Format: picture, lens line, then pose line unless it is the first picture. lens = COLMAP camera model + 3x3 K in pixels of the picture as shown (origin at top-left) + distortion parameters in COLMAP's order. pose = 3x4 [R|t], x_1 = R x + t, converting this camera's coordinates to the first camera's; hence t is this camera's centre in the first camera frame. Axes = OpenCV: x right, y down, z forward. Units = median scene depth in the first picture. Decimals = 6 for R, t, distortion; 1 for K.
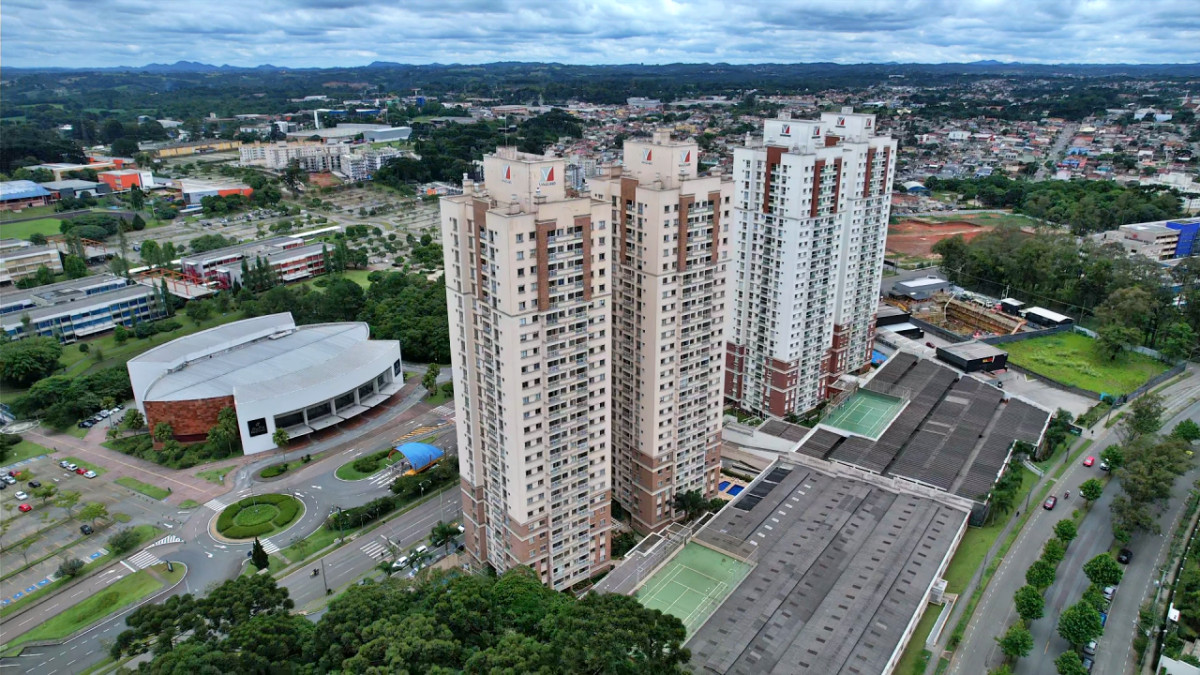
lens RADIAL K [[763.9, 0, 600.6], [0, 763.9, 341.1], [0, 0, 1]] dist [-0.082138, 0.072923]
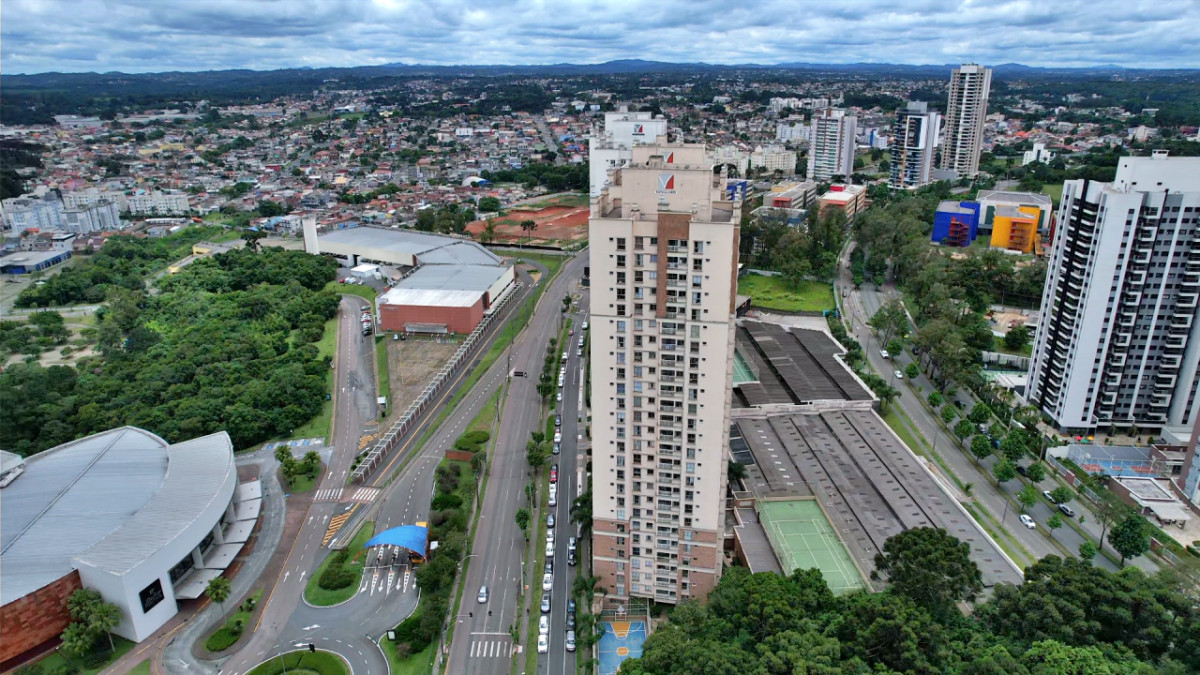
lens RADIAL K [[763.9, 0, 600.1], [0, 763.9, 342.4], [0, 0, 1]] dist [-0.082138, 0.072923]
pose [[0.763447, -0.224076, 0.605755, -0.471974], [0.226703, 0.971184, 0.073534, -0.065785], [-0.604777, 0.081187, 0.792246, 0.169177]]
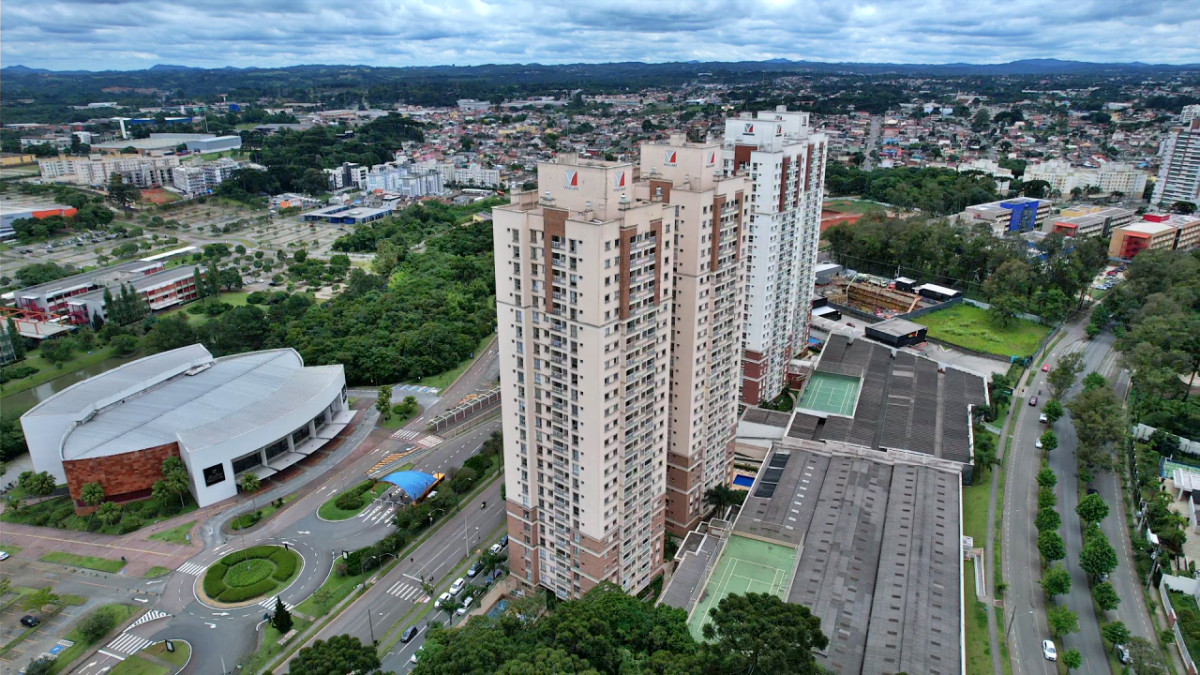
lens RADIAL K [[763.9, 0, 603.3], [0, 763.9, 342.7], [0, 0, 1]] dist [-0.082138, 0.072923]
pose [[0.972020, -0.081615, 0.220262, -0.178920], [0.081411, 0.996630, 0.010018, -0.012072], [-0.220337, 0.008194, 0.975389, 0.029565]]
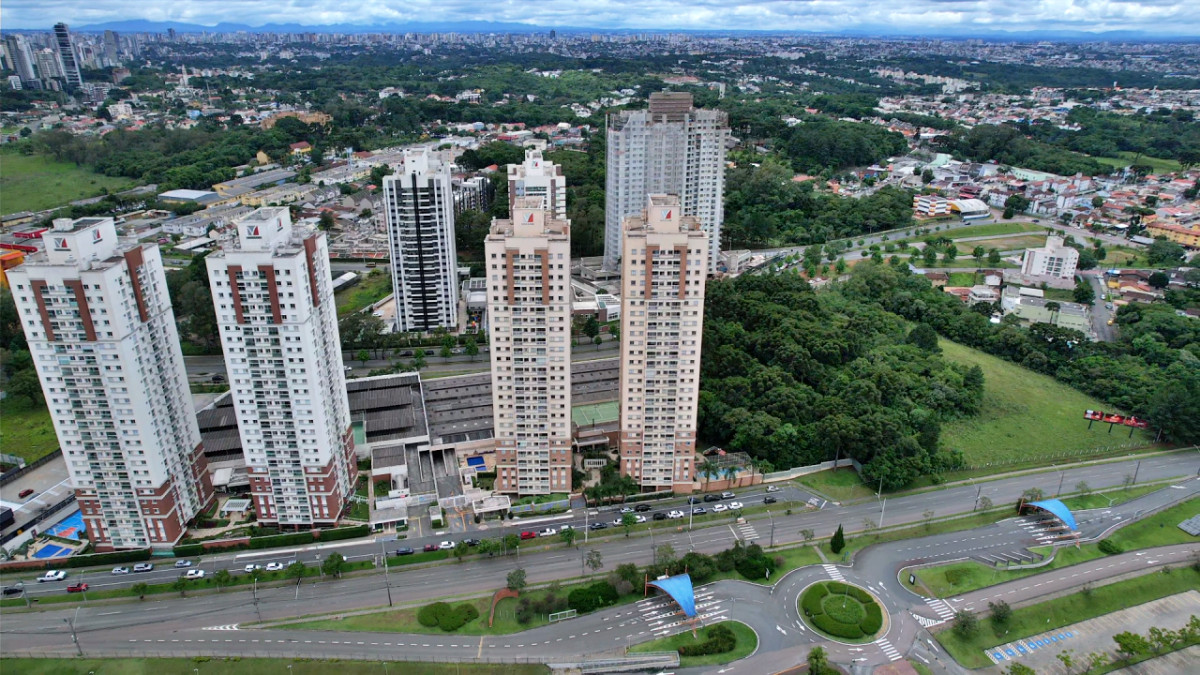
lens RADIAL K [[763.9, 0, 603.4], [0, 763.9, 349.9], [0, 0, 1]] dist [-0.082138, 0.072923]
pose [[-0.798677, -0.243227, 0.550414, -0.536590], [0.200628, 0.754712, 0.624627, -0.578925], [-0.567330, 0.609303, -0.553973, 1.219684]]
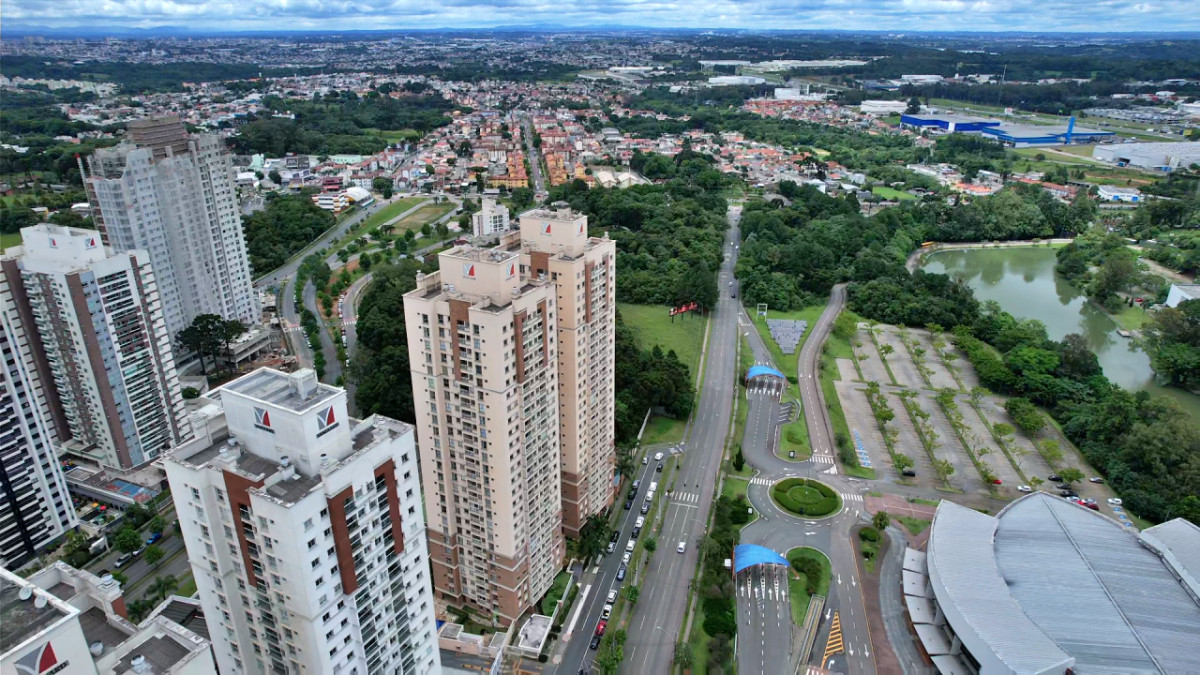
lens RADIAL K [[763.9, 0, 602.9], [0, 763.9, 348.2], [0, 0, 1]] dist [-0.082138, 0.072923]
pose [[-0.914133, 0.159873, -0.372561, 0.218007], [-0.139602, 0.738632, 0.659495, -0.577931], [0.380621, 0.654877, -0.652889, 1.218997]]
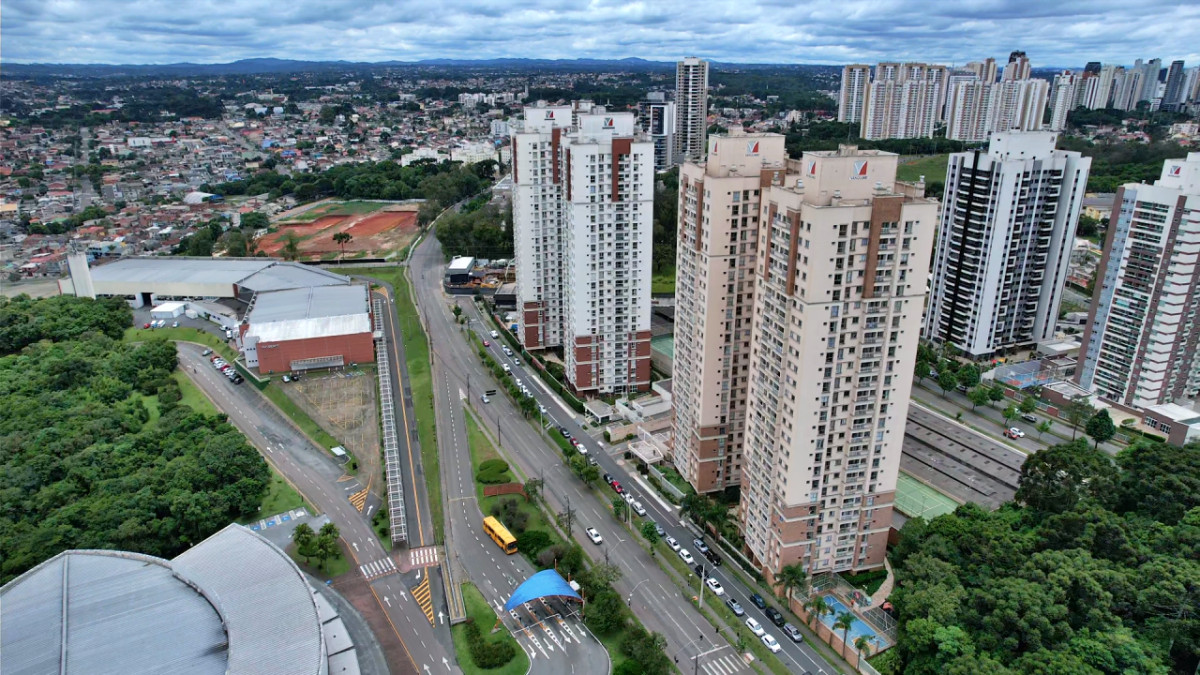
lens RADIAL K [[763.9, 0, 603.0], [0, 763.9, 343.6], [0, 0, 1]] dist [-0.082138, 0.072923]
pose [[0.415574, -0.317825, 0.852224, -0.685663], [0.315757, 0.929103, 0.192523, -0.175901], [-0.852992, 0.189088, 0.486467, 0.483010]]
